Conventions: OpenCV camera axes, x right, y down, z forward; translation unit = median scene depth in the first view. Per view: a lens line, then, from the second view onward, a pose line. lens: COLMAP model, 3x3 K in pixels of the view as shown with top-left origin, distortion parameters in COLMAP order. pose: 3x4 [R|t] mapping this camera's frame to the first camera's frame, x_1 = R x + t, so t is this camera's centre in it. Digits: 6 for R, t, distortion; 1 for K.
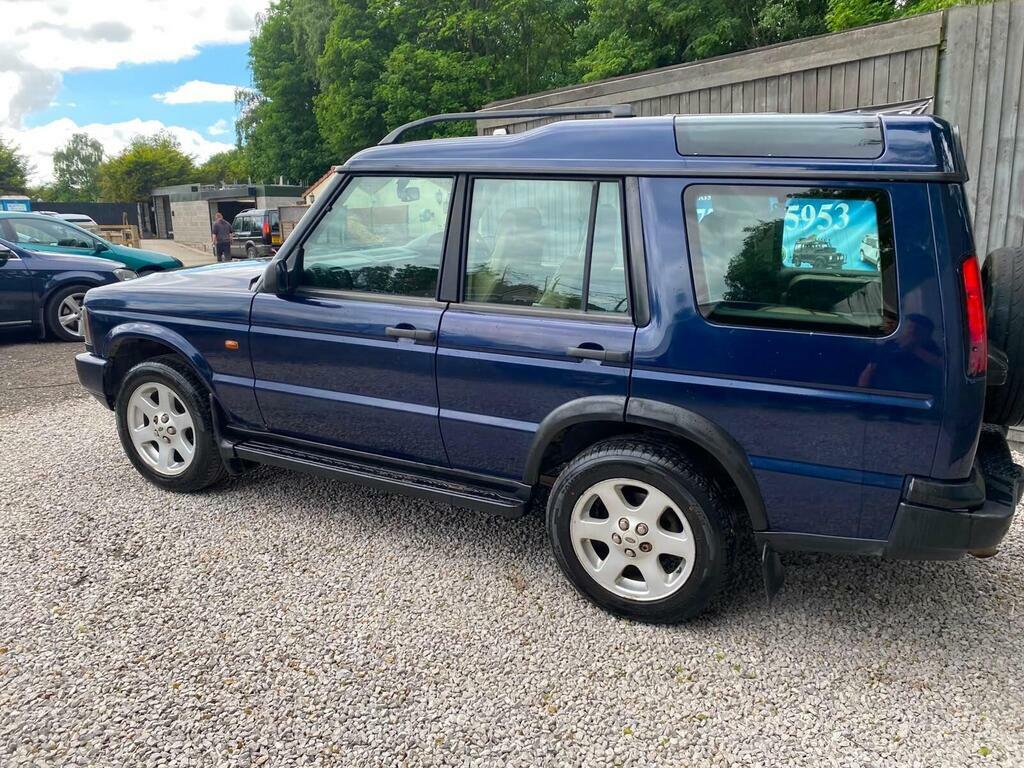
lens RADIAL K [[782.0, 0, 517.8], [0, 782.0, 374.7], [0, 0, 1]] dist [0.017376, -0.015366]
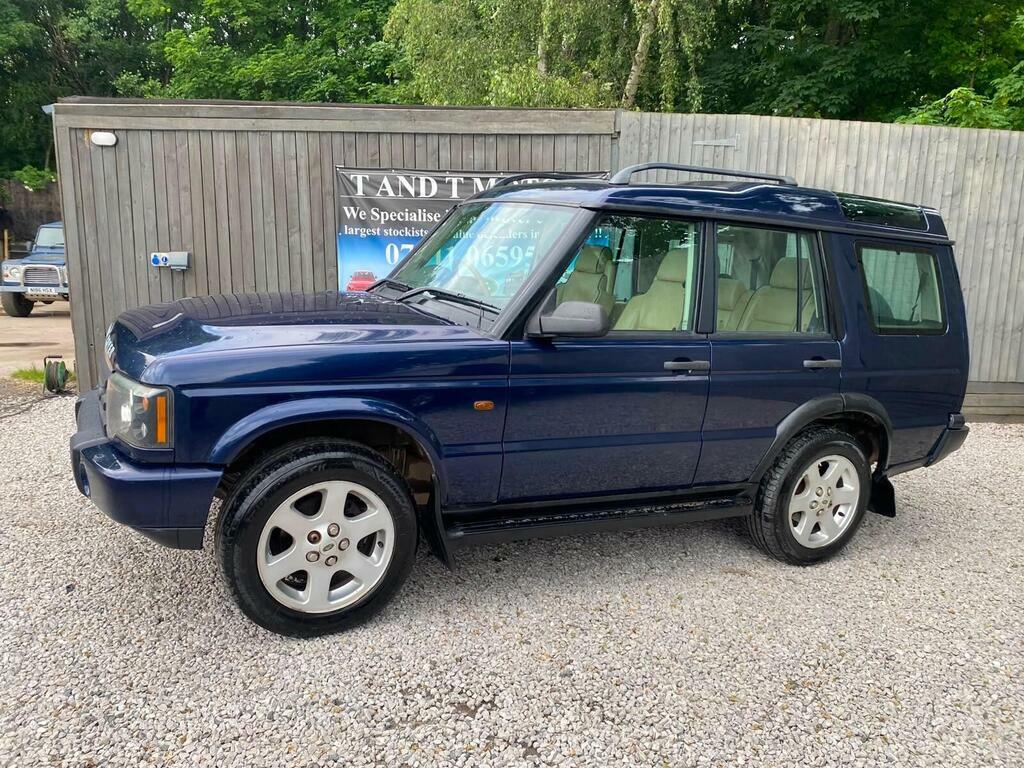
lens RADIAL K [[782.0, 0, 507.9], [0, 782.0, 373.5], [0, 0, 1]] dist [0.017376, -0.015366]
pose [[0.602163, -0.100089, 0.792075, -0.900314], [0.130297, 0.991129, 0.026186, -0.081550], [-0.787669, 0.087437, 0.609862, 0.439970]]
